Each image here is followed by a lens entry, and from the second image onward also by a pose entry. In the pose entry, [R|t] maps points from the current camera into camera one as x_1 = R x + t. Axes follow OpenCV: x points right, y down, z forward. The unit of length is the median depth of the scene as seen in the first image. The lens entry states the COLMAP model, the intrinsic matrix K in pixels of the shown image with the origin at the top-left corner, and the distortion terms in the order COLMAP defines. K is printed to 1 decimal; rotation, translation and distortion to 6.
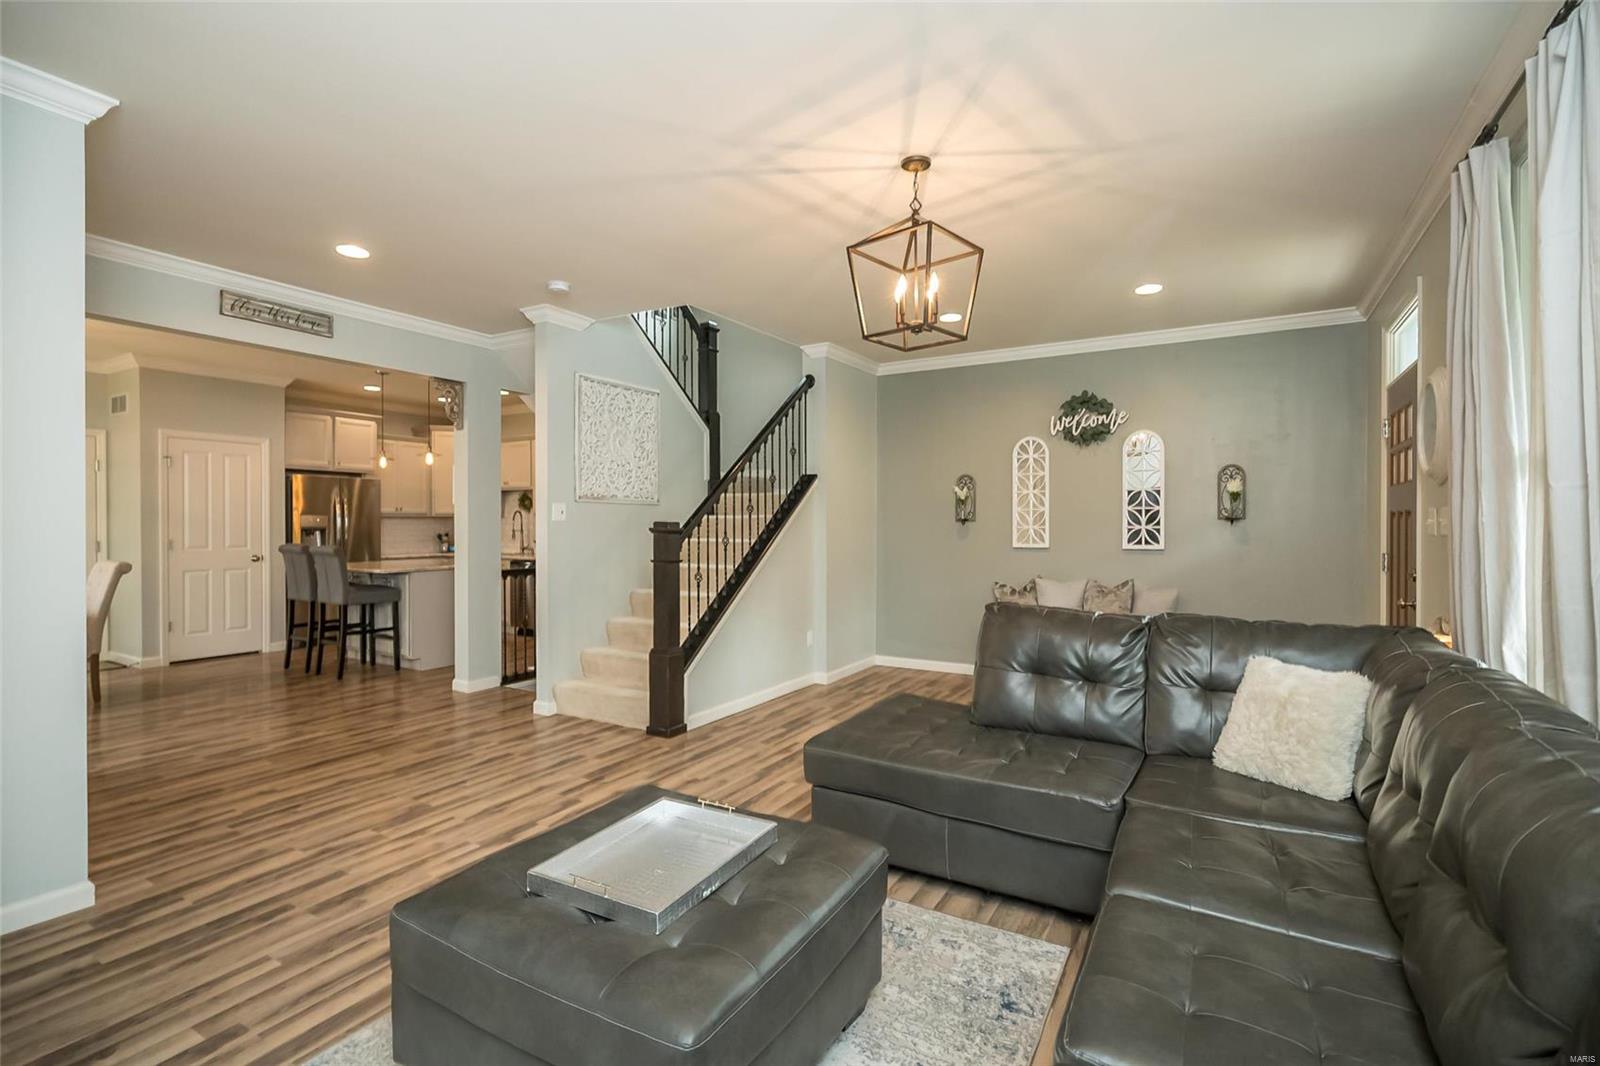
lens RADIAL K [[730.2, 0, 809.3], [0, 730.2, 521.7], [0, 0, 1]] dist [-0.021409, -0.000055]
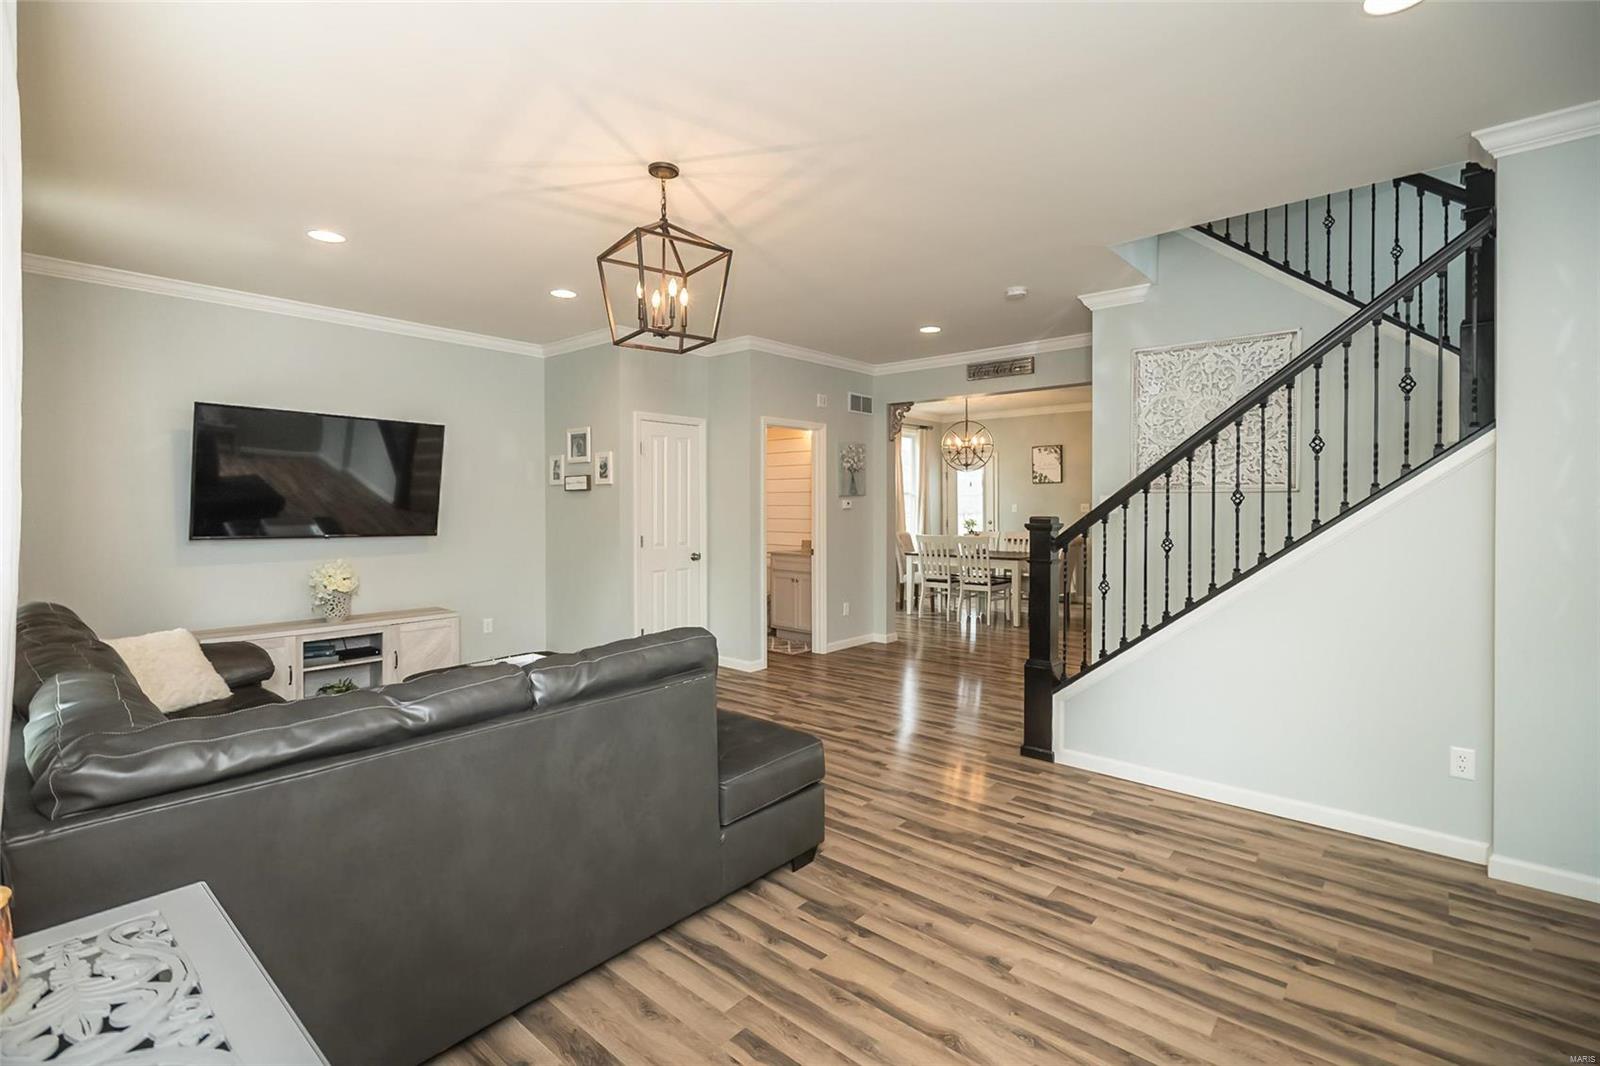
lens RADIAL K [[718.5, 0, 804.3], [0, 718.5, 460.0], [0, 0, 1]] dist [0.001624, -0.000293]
pose [[-0.200113, -0.062979, -0.977747, 0.741024], [0.008371, 0.997786, -0.065983, -0.004254], [0.979737, -0.021389, -0.199143, 0.933385]]
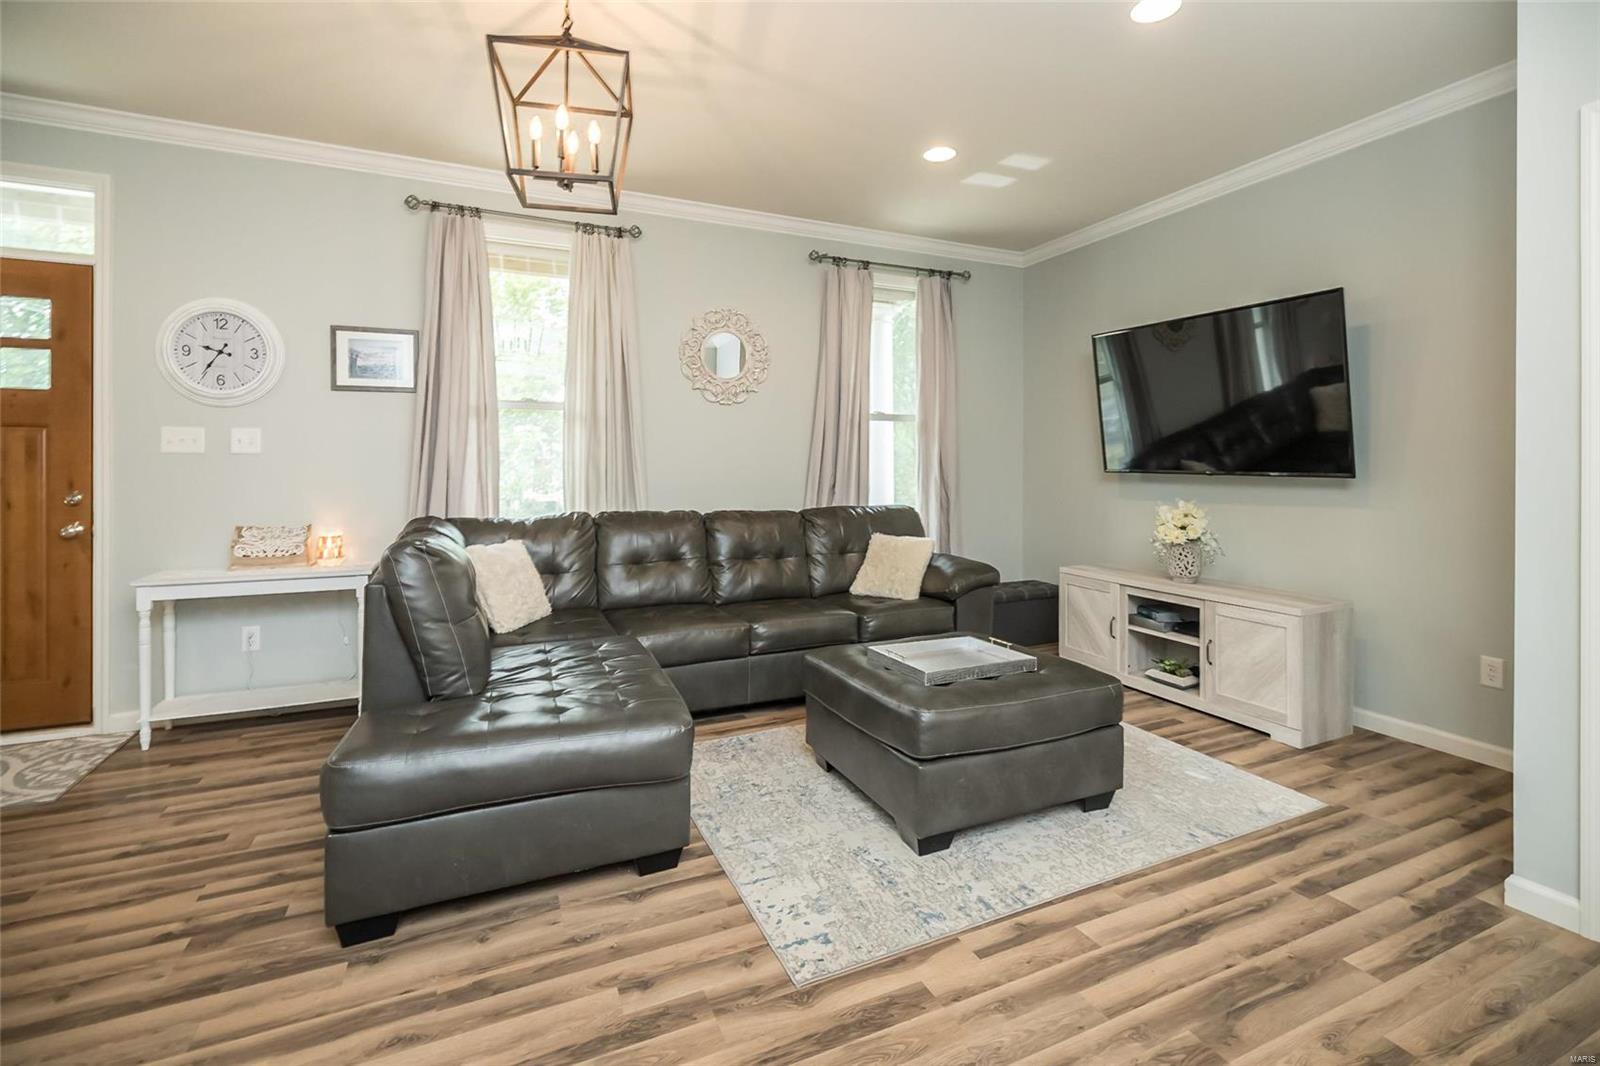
lens RADIAL K [[729.4, 0, 815.5], [0, 729.4, 465.9], [0, 0, 1]] dist [-0.000921, 0.000097]
pose [[-0.813248, -0.004187, 0.581902, -0.352904], [-0.006666, 0.999976, -0.002121, 0.024449], [-0.581878, -0.005604, -0.813256, 0.993377]]
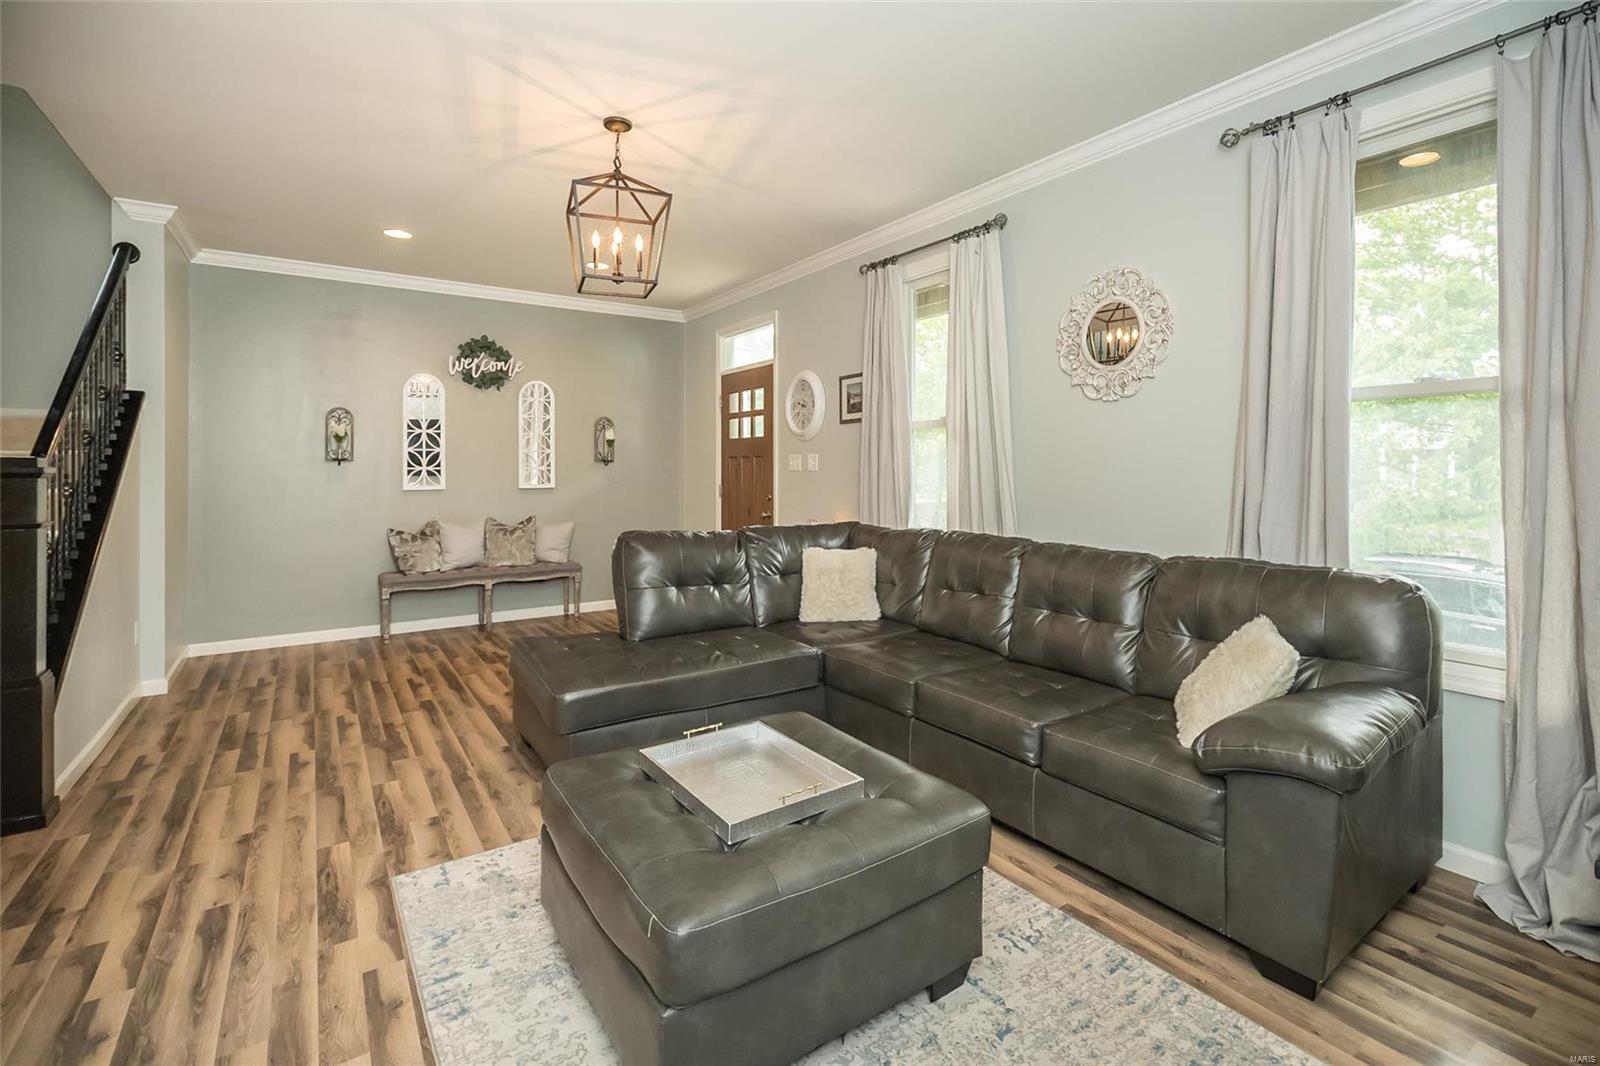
lens RADIAL K [[718.5, 0, 804.3], [0, 718.5, 460.0], [0, 0, 1]] dist [0.001624, -0.000293]
pose [[0.436854, 0.008077, 0.899496, -0.456781], [-0.002053, 0.999966, -0.007983, 0.004504], [-0.899530, 0.001641, 0.436856, 0.196853]]
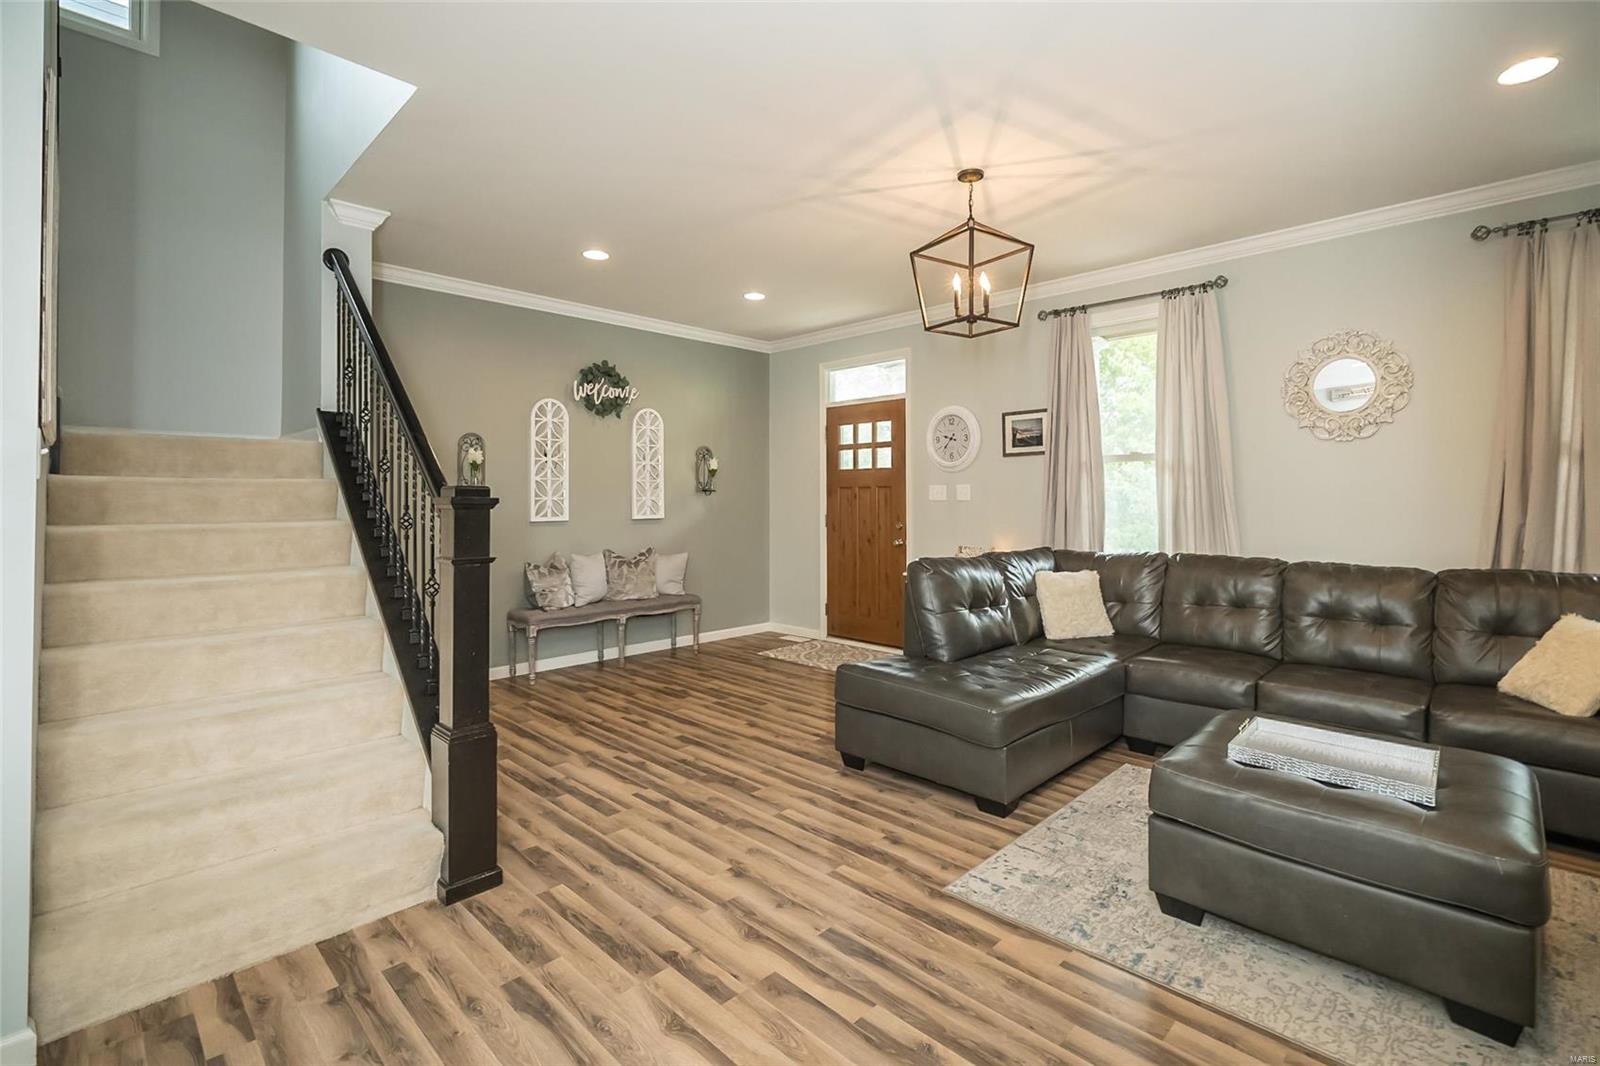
lens RADIAL K [[720.1, 0, 810.9], [0, 720.1, 484.0], [0, 0, 1]] dist [-0.000122, -0.000184]
pose [[0.254657, 0.016270, 0.966895, -0.671500], [-0.002010, 0.999865, -0.016295, 0.004859], [-0.967029, 0.002206, 0.254655, 0.642578]]
